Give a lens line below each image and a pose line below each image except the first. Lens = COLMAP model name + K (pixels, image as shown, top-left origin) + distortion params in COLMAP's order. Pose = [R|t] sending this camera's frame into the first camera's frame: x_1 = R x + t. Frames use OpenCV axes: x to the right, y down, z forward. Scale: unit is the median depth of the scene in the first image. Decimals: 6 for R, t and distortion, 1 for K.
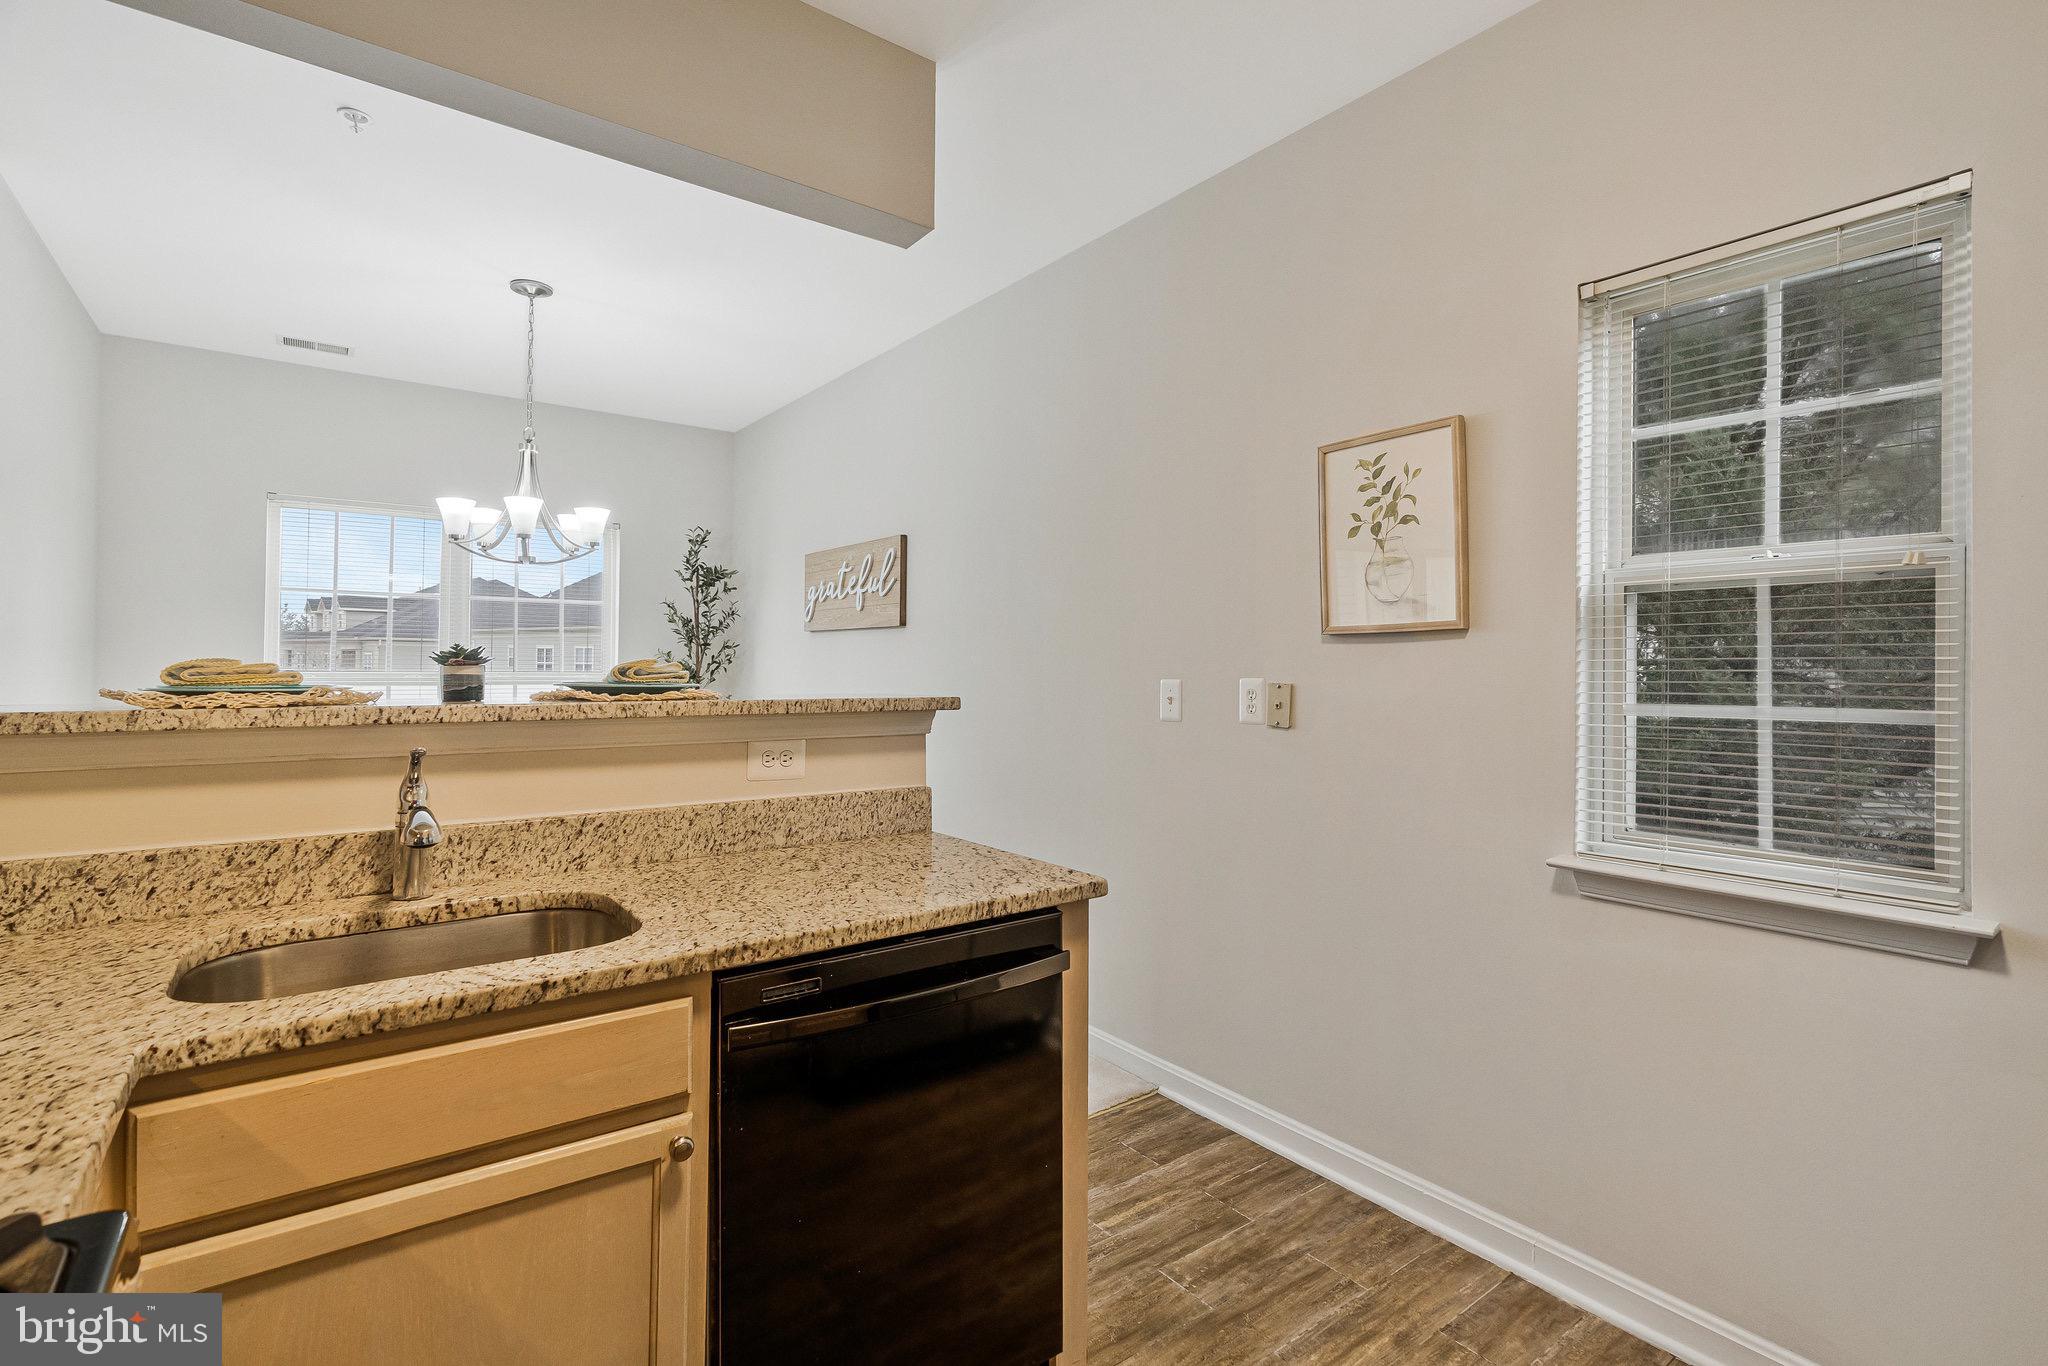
lens RADIAL K [[949.1, 0, 1028.6], [0, 949.1, 662.9], [0, 0, 1]] dist [-0.000730, 0.000042]
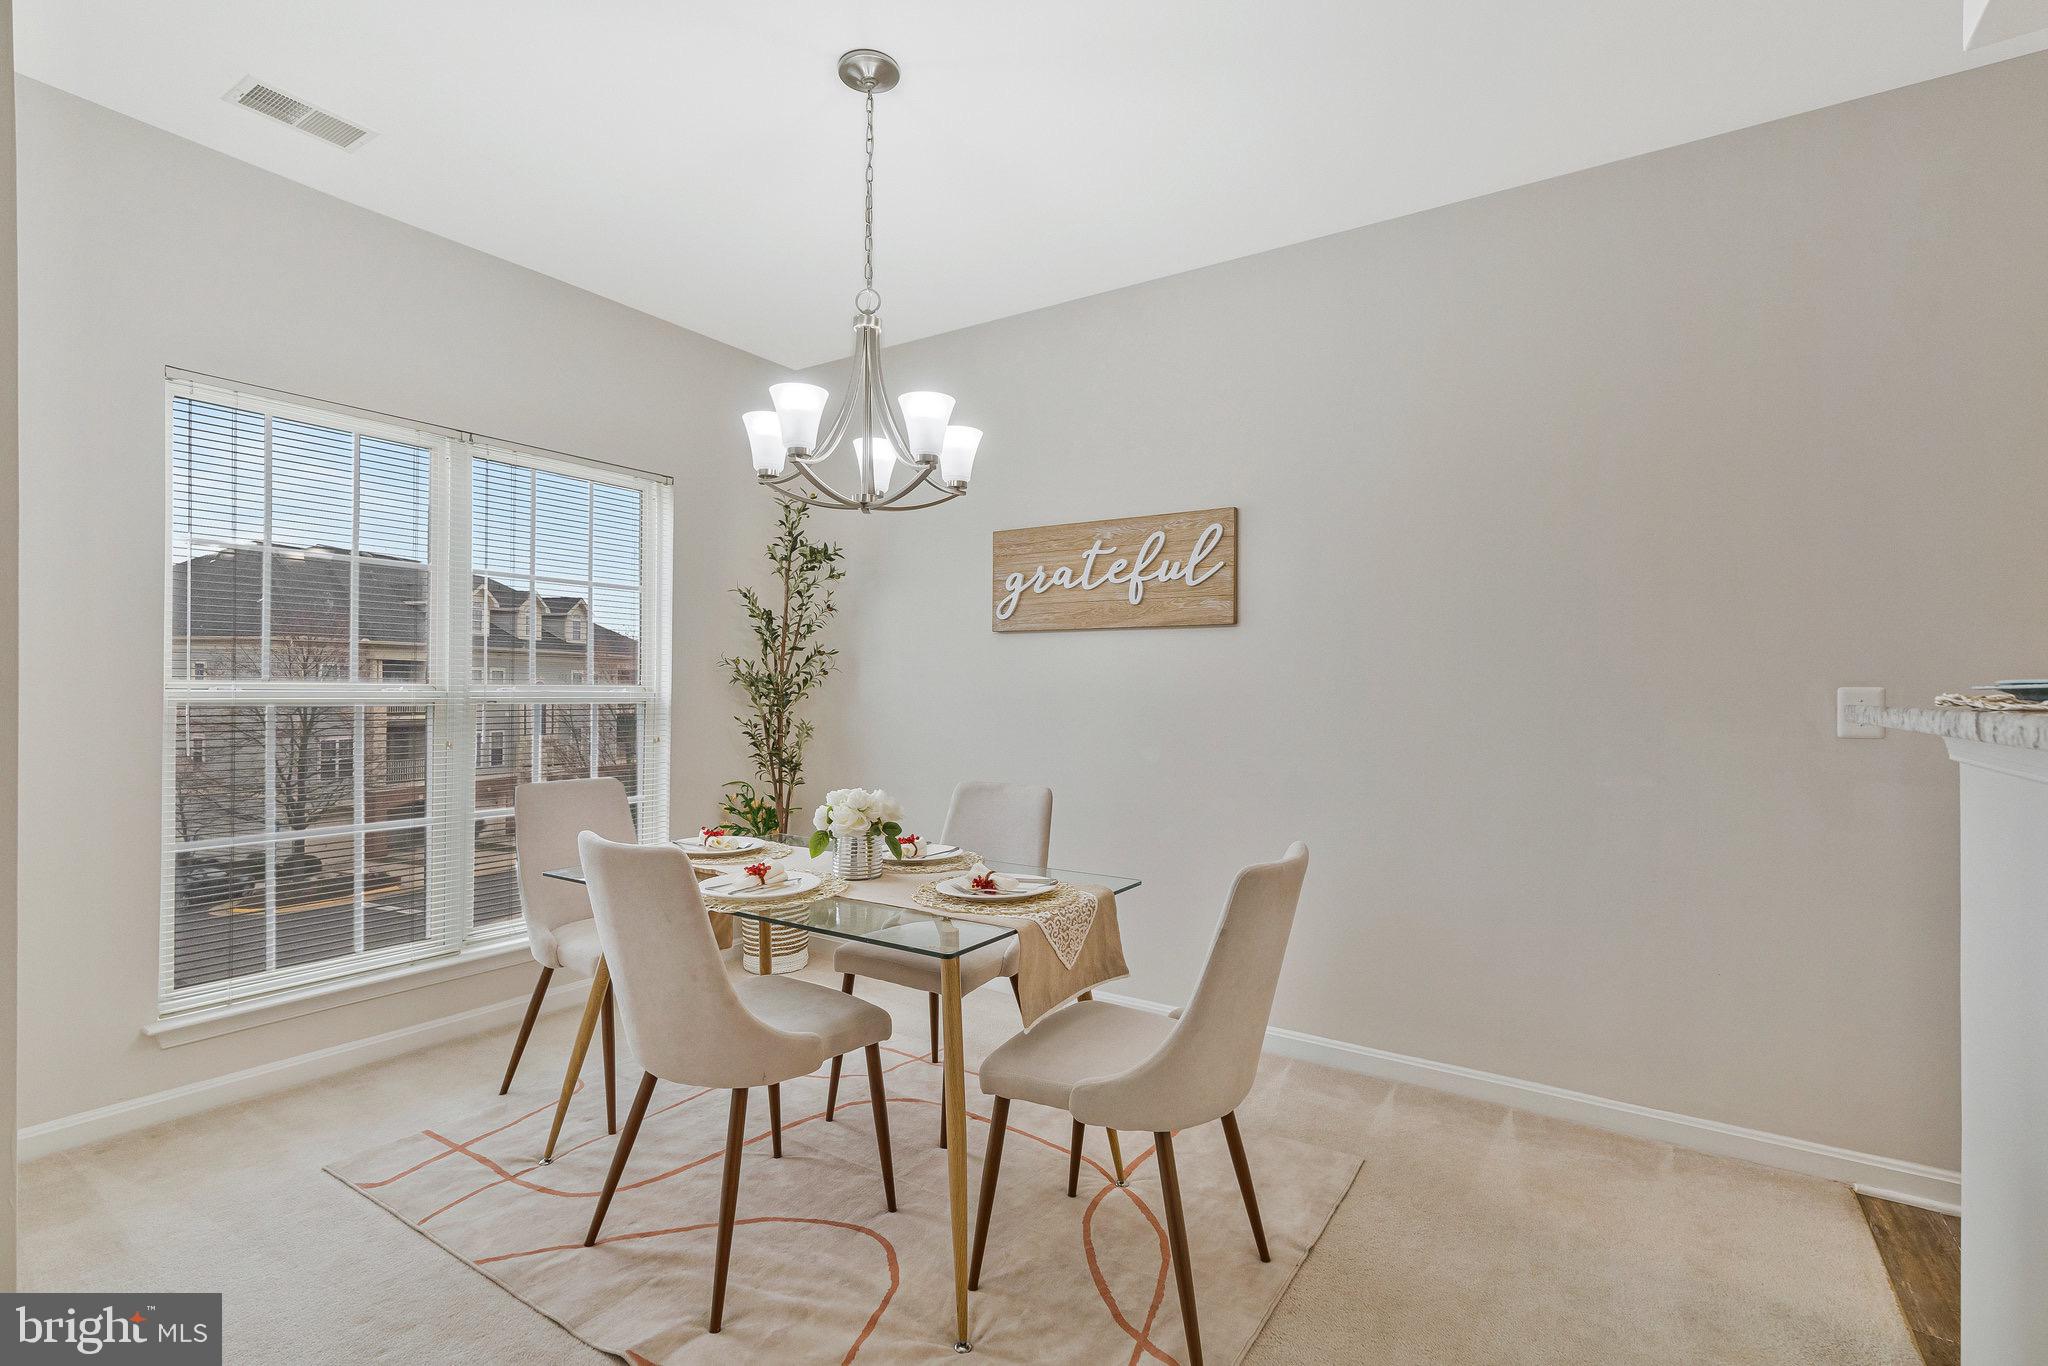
lens RADIAL K [[937.6, 0, 1028.7], [0, 937.6, 679.8], [0, 0, 1]] dist [-0.003602, 0.000416]
pose [[0.939981, 0.000961, 0.341226, -1.114089], [-0.000598, 0.999999, -0.001169, 0.016856], [-0.341227, 0.000895, 0.939980, 0.655014]]
